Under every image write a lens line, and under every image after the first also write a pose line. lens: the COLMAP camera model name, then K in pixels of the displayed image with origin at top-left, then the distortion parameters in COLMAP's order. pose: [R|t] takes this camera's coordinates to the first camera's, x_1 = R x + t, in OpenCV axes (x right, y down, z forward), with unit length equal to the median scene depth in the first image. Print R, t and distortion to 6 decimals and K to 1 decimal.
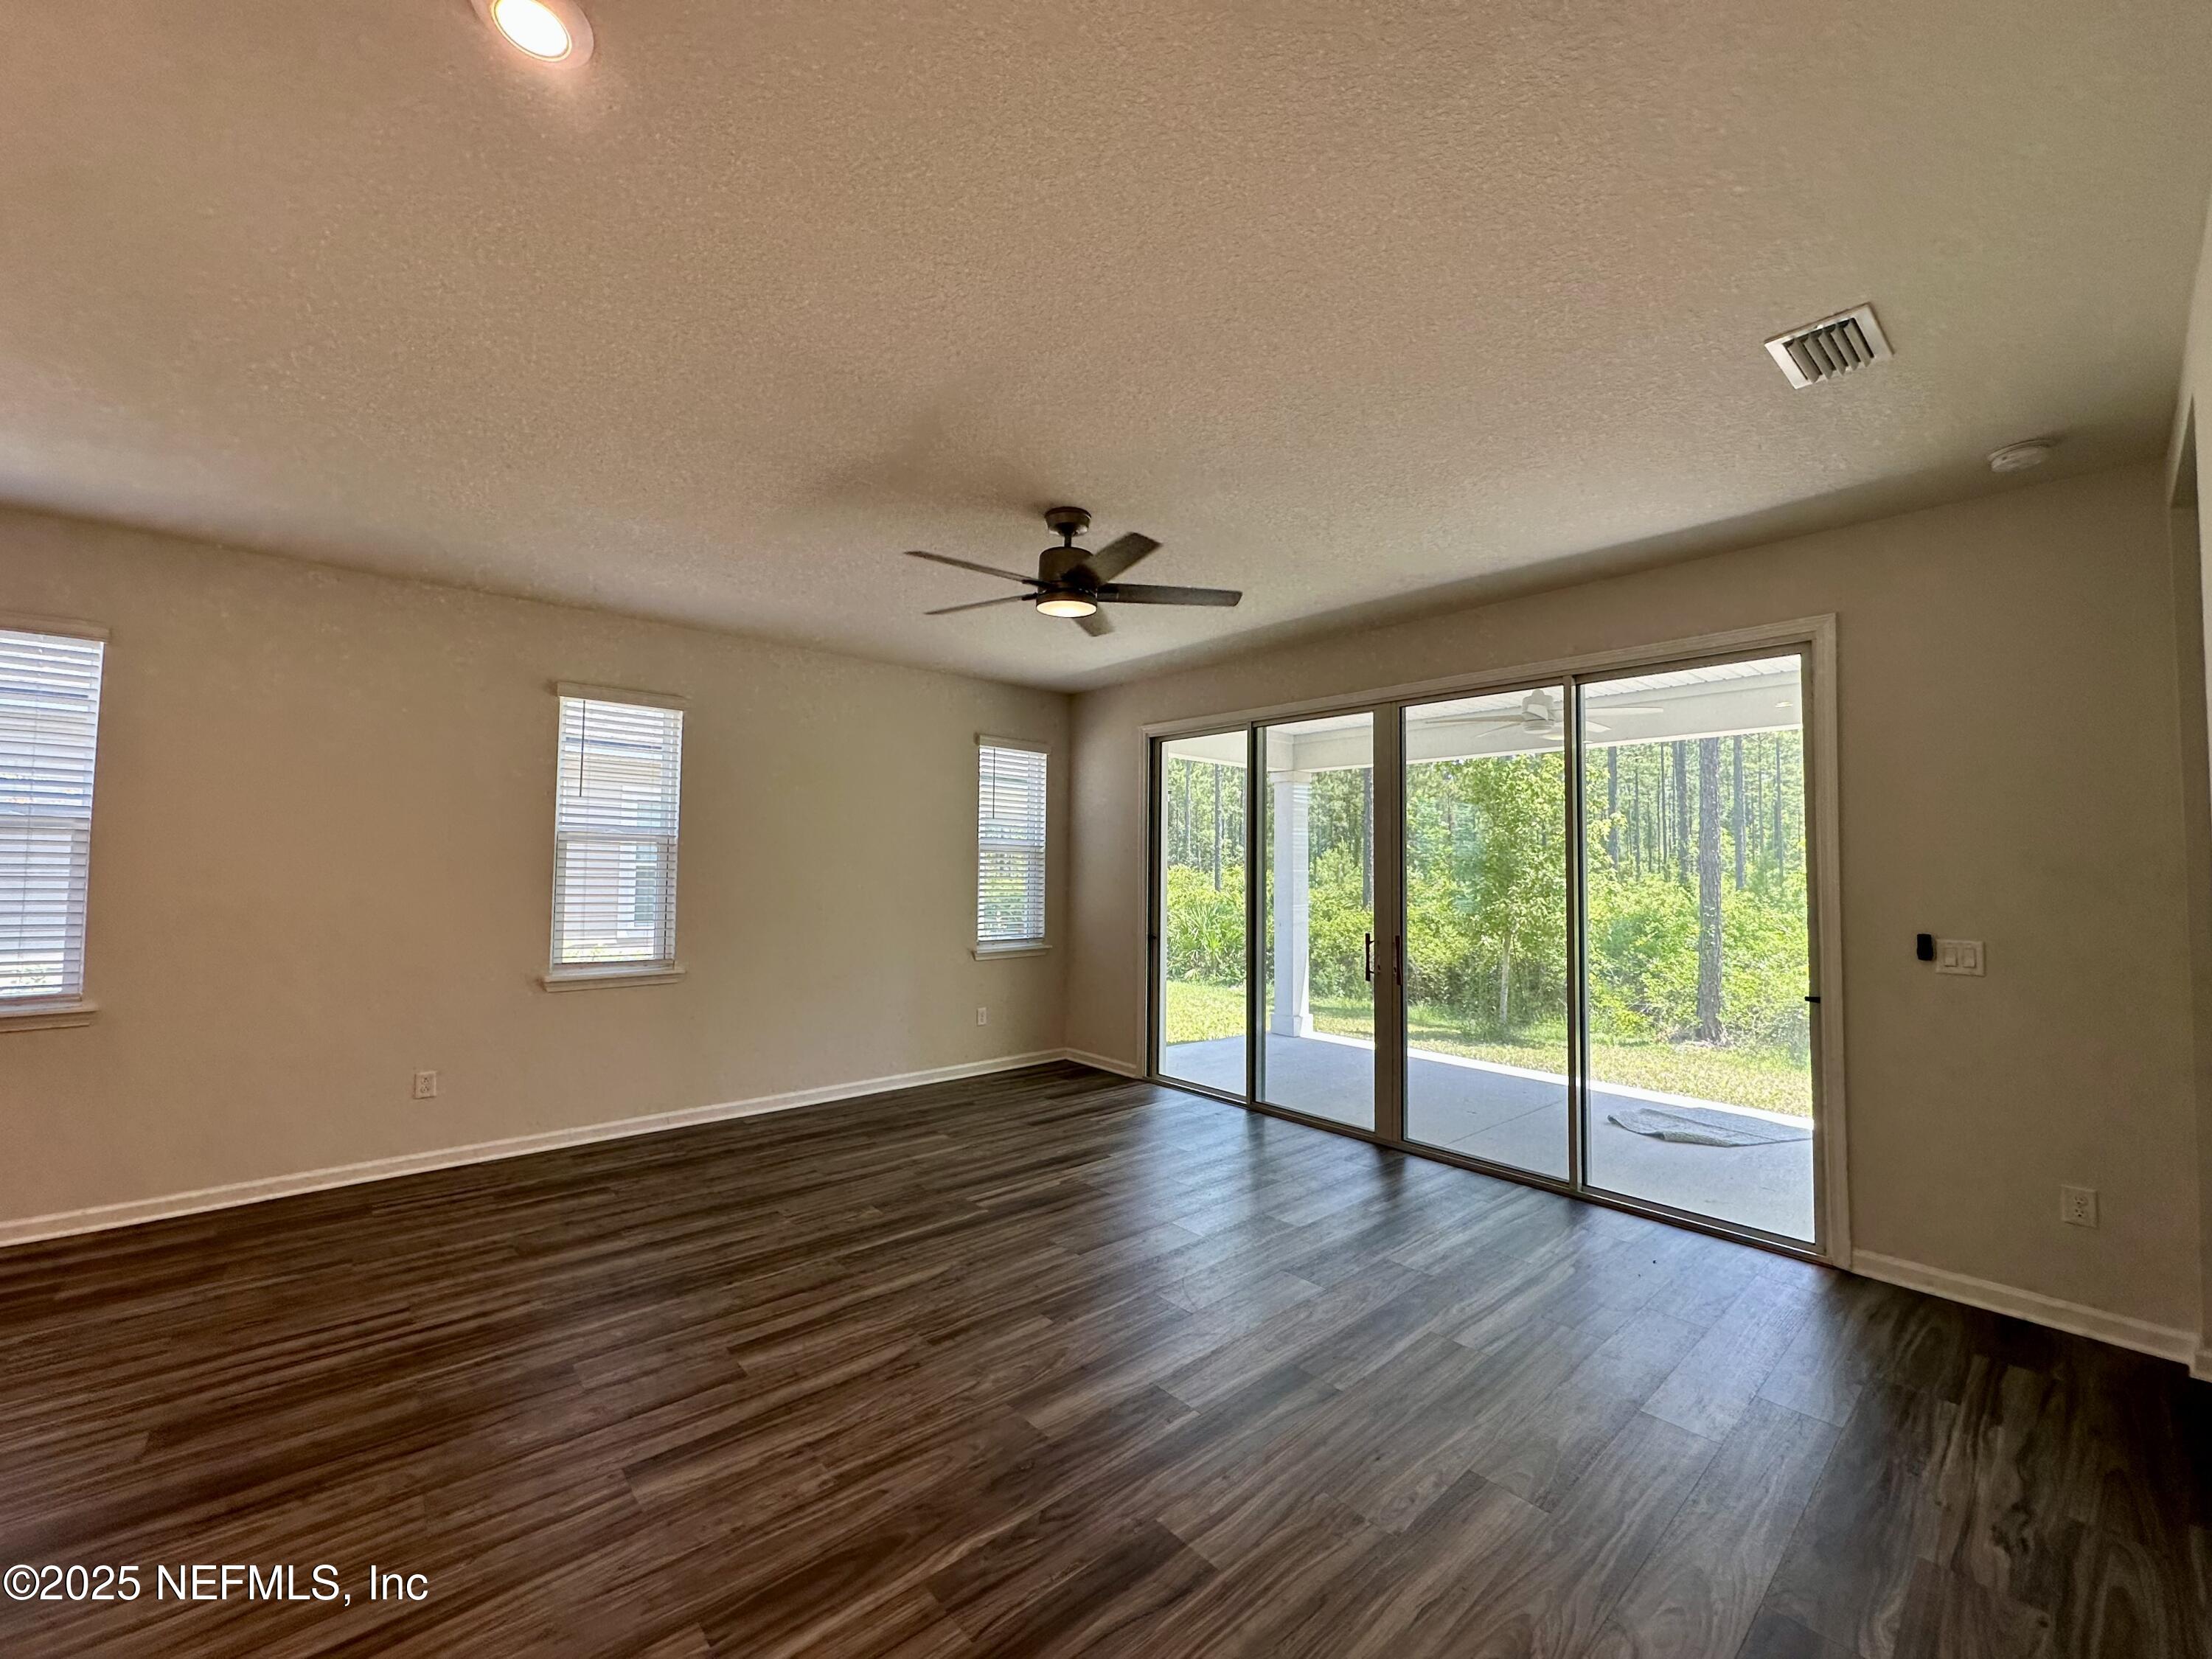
lens RADIAL K [[887.3, 0, 1102.5], [0, 887.3, 828.7], [0, 0, 1]] dist [-0.002314, 0.000705]
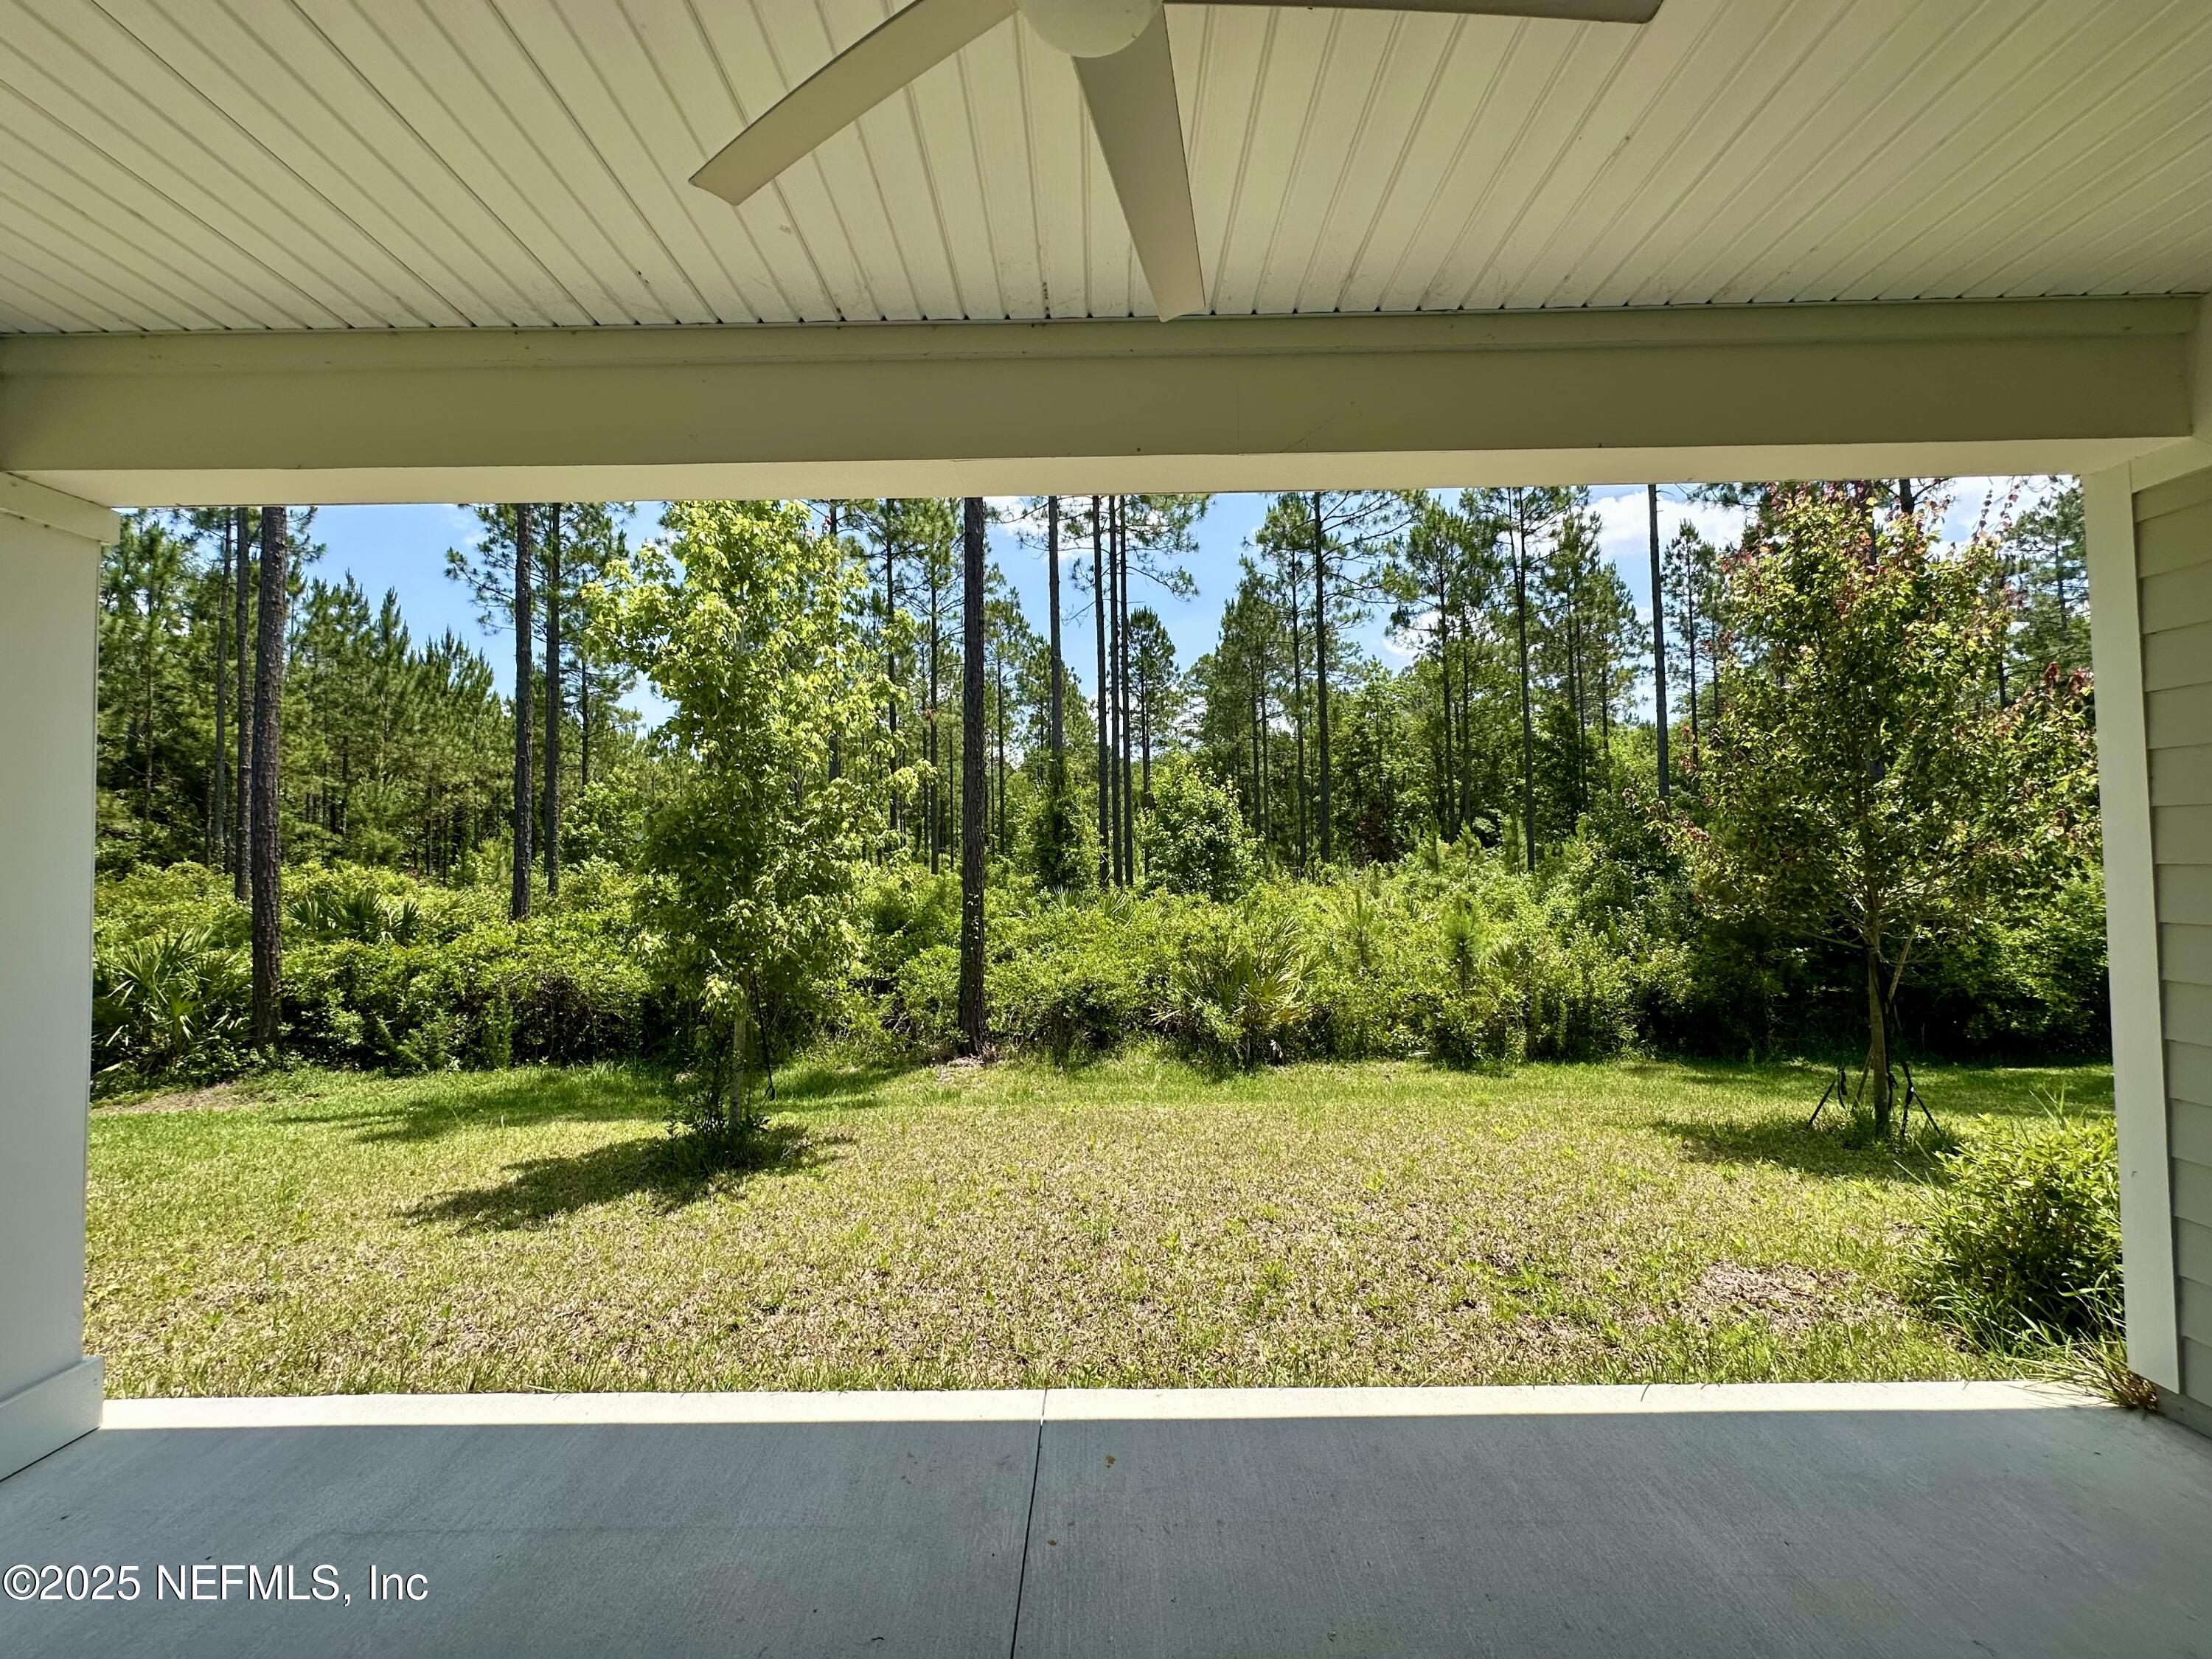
lens RADIAL K [[887.3, 0, 1105.2], [0, 887.3, 822.9], [0, 0, 1]] dist [-0.002314, 0.000705]
pose [[0.663886, 0.009715, 0.747771, 0.155147], [-0.010833, 0.999936, -0.003373, 0.025456], [-0.747755, -0.005862, 0.663949, 0.382835]]
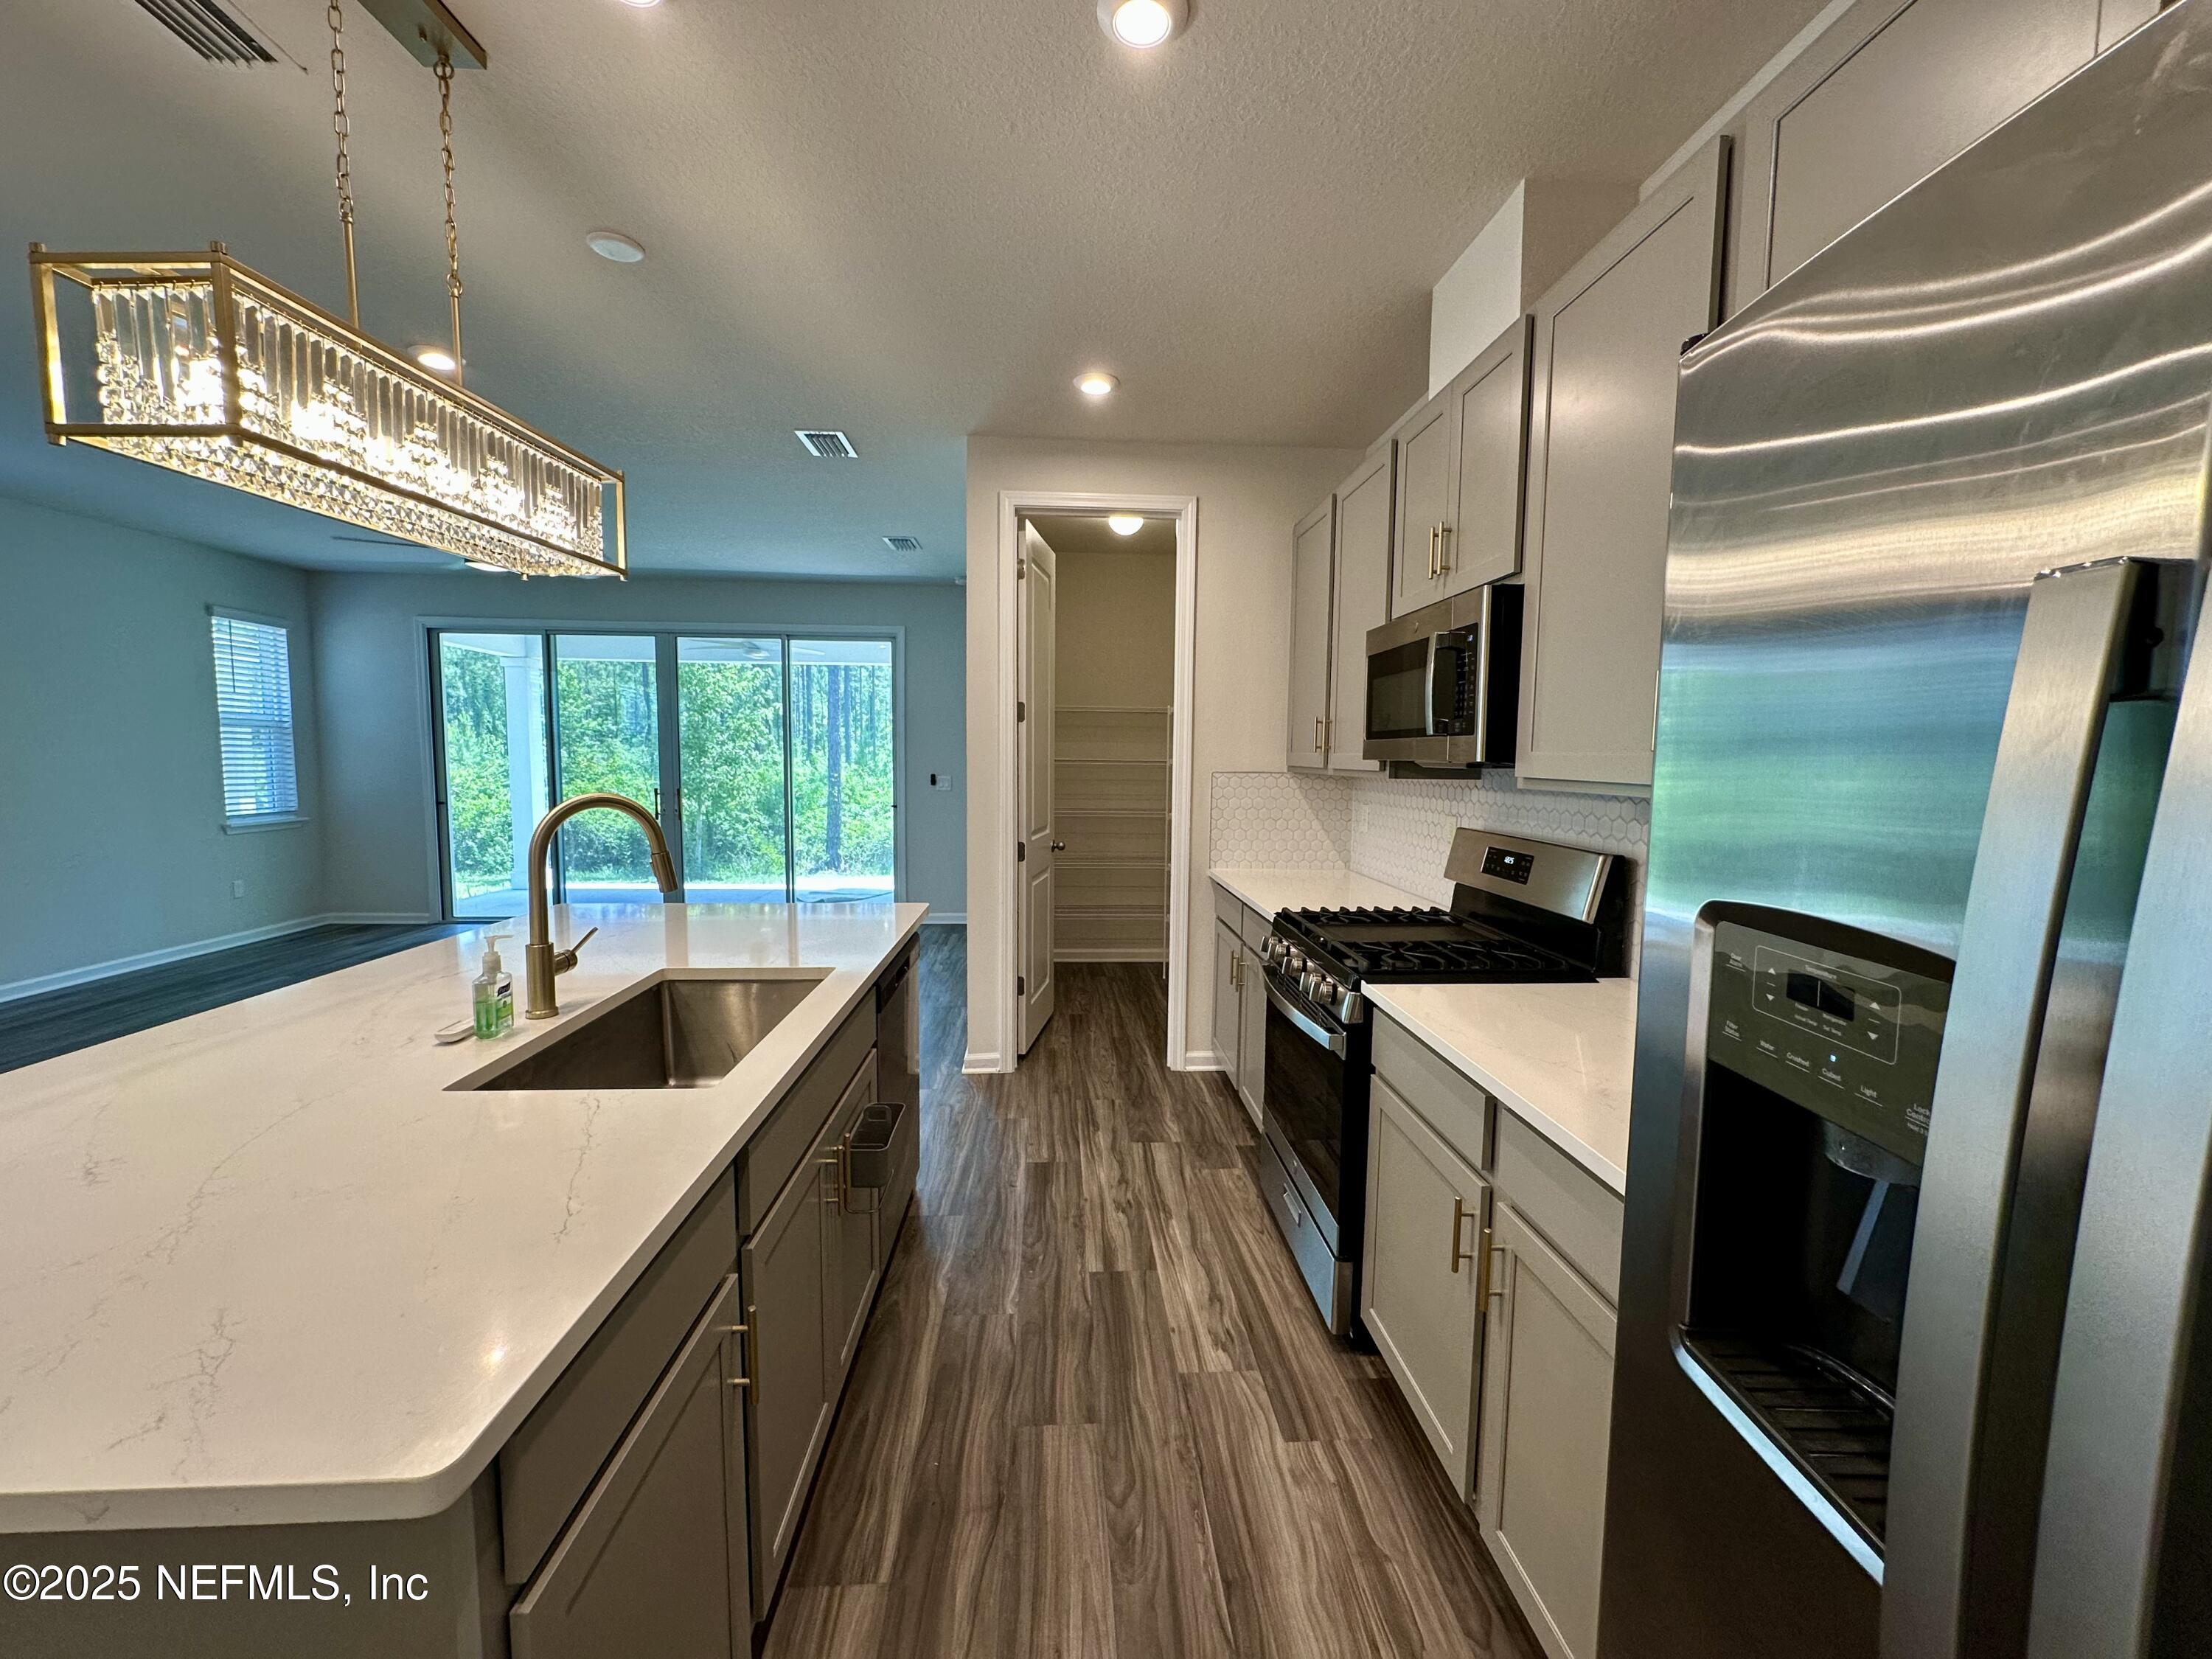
lens RADIAL K [[887.3, 0, 1097.6], [0, 887.3, 831.3], [0, 0, 1]] dist [-0.002314, 0.000705]
pose [[0.622405, -0.071503, 0.779422, -0.154014], [-0.038689, 0.991790, 0.121880, -0.008093], [-0.781739, -0.106014, 0.614529, -0.192393]]
